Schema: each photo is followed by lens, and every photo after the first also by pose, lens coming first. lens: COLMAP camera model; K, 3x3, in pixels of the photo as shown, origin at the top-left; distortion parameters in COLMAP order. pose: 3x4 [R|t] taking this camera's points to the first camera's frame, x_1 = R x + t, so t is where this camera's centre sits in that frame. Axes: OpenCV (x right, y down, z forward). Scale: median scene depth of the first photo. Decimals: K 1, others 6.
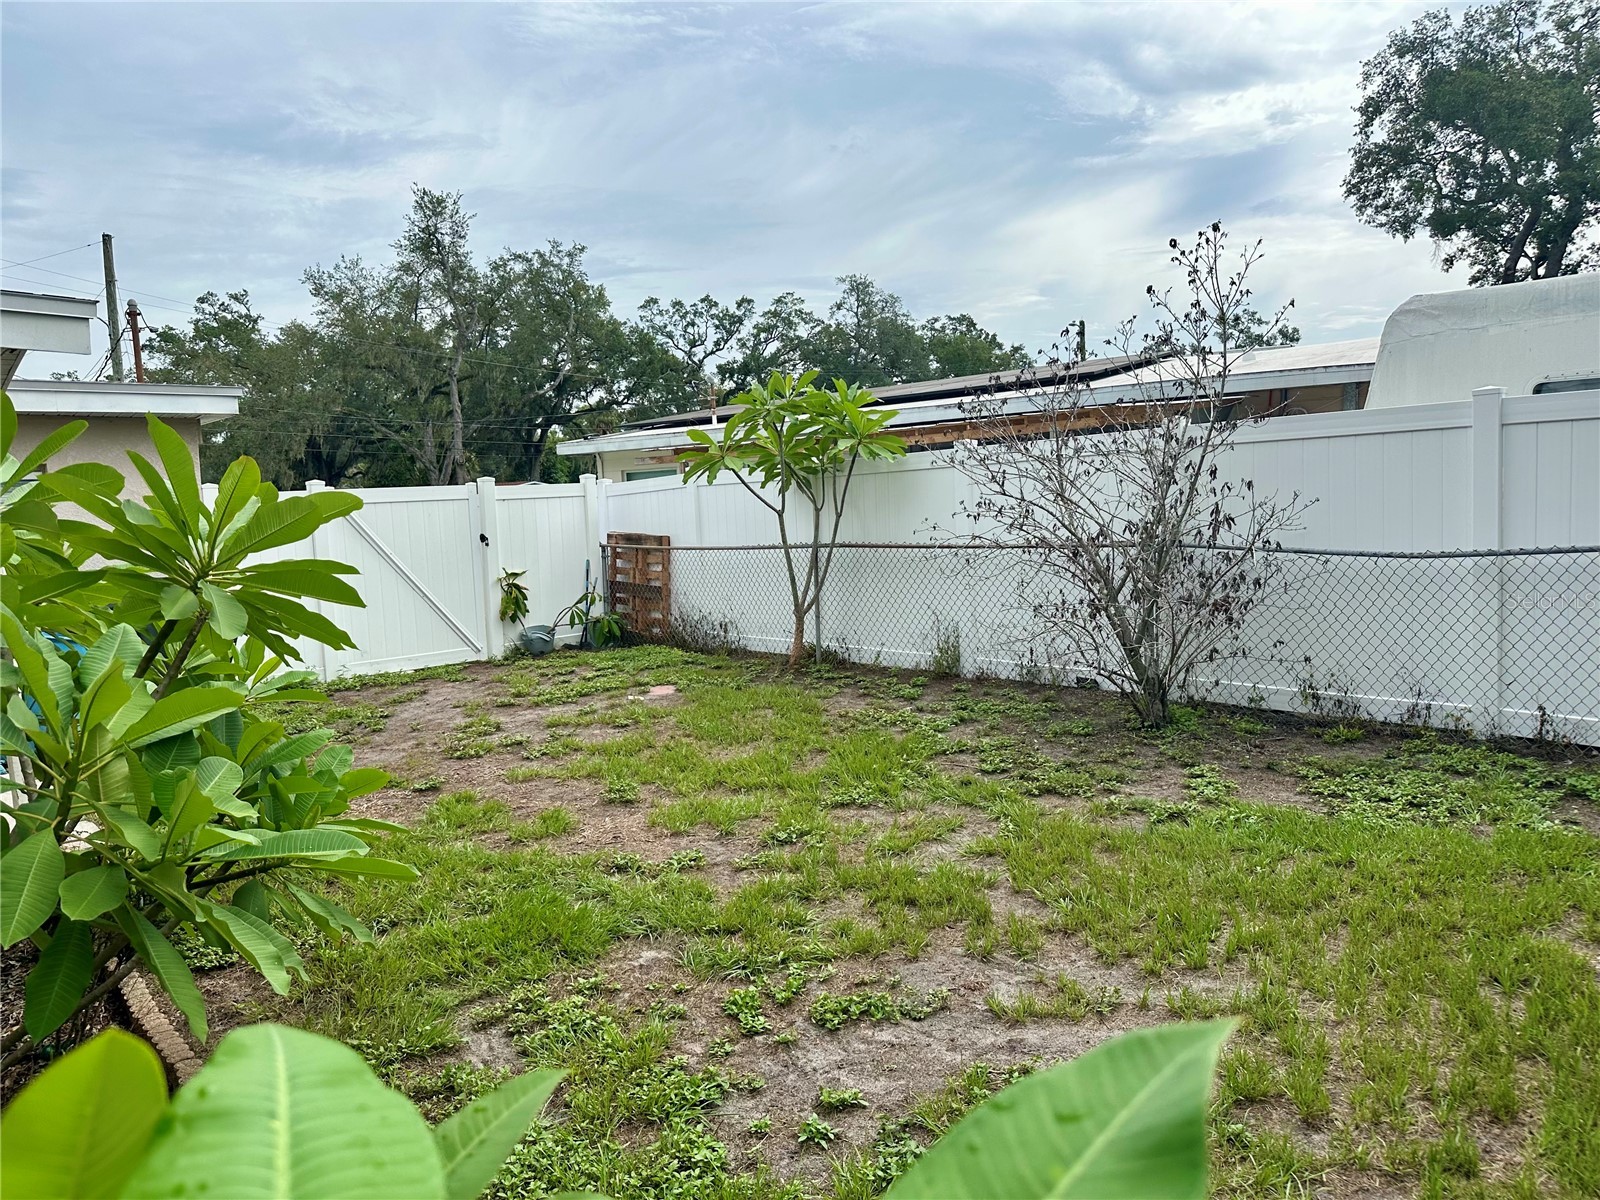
lens RADIAL K [[1128.4, 0, 796.9], [0, 1128.4, 597.7], [0, 0, 1]] dist [0.038509, -0.043343]
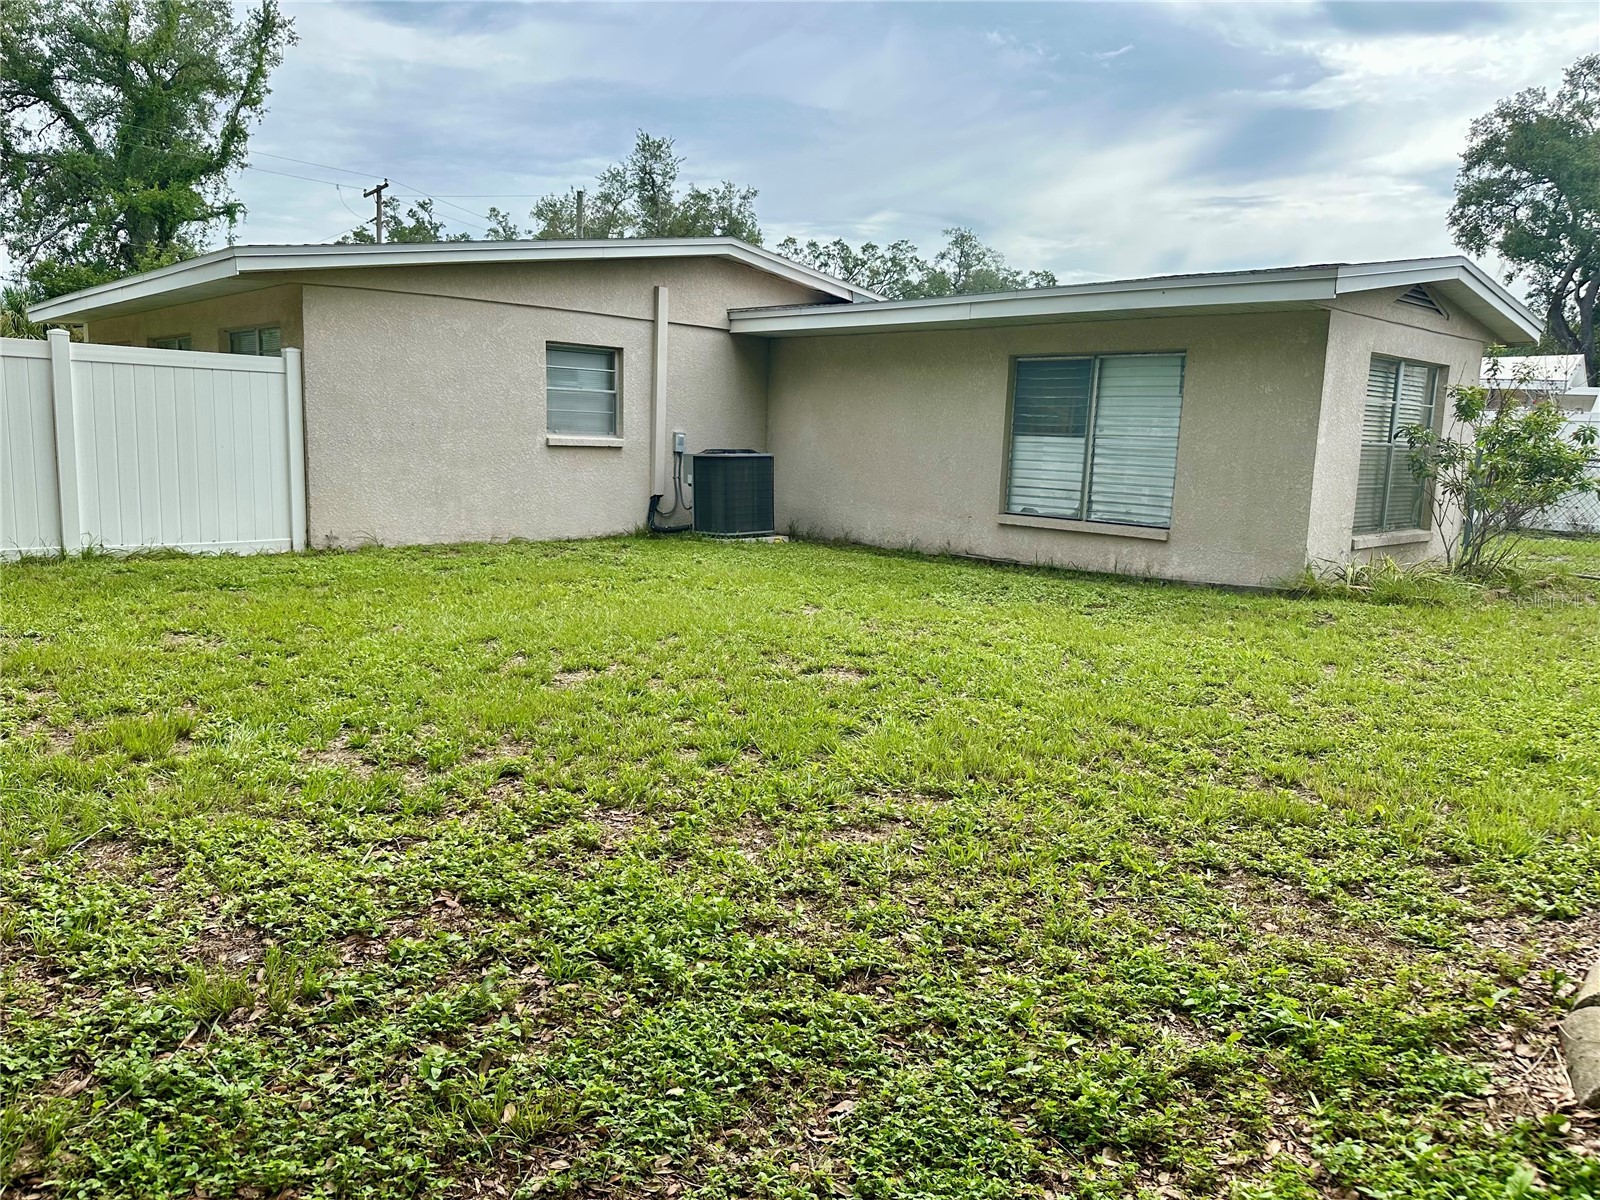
lens RADIAL K [[1128.4, 0, 801.6], [0, 1128.4, 603.3], [0, 0, 1]] dist [0.038509, -0.043343]
pose [[0.996578, 0.075528, 0.033597, -0.152183], [-0.077624, 0.994782, 0.066202, 0.024615], [-0.028422, -0.068584, 0.997240, -0.171081]]
